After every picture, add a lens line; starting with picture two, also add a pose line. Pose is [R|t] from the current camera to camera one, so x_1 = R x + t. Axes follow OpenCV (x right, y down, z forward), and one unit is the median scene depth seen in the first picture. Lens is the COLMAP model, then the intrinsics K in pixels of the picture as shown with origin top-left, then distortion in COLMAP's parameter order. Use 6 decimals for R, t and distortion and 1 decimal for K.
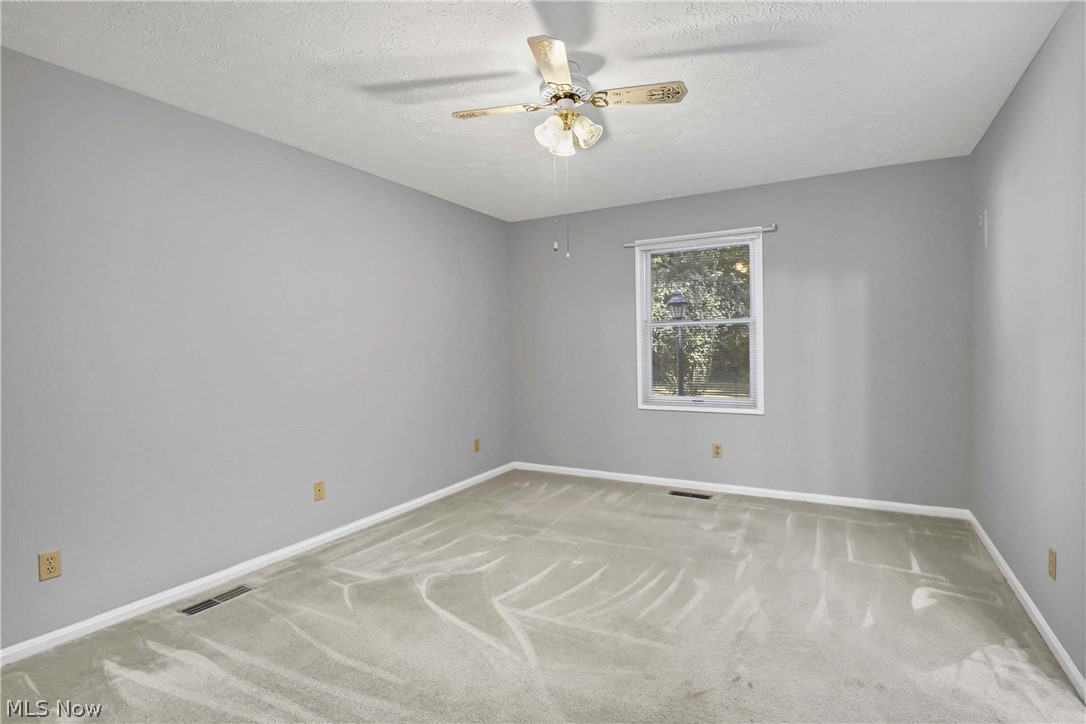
lens RADIAL K [[512.8, 0, 543.0], [0, 512.8, 357.7], [0, 0, 1]] dist [0.001936, -0.010998]
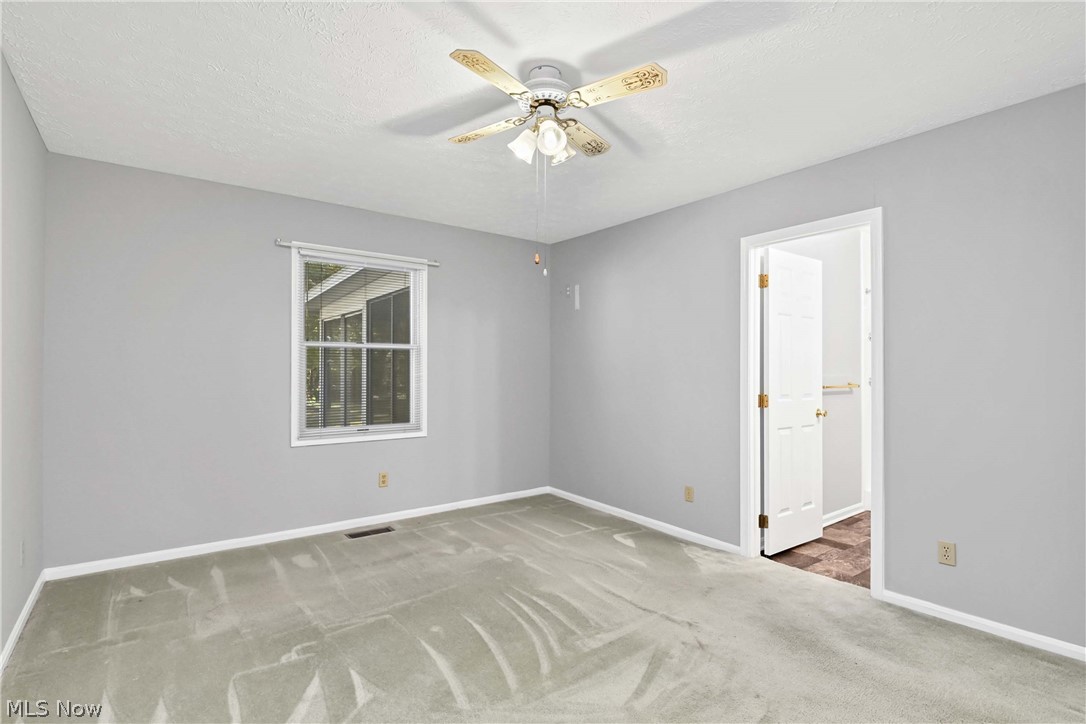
lens RADIAL K [[512.8, 0, 541.8], [0, 512.8, 364.6], [0, 0, 1]] dist [0.001936, -0.010998]
pose [[0.422646, 0.026175, 0.905917, -0.500749], [0.008354, 0.999428, -0.032775, -0.000436], [-0.906256, 0.021420, 0.422186, 0.386327]]
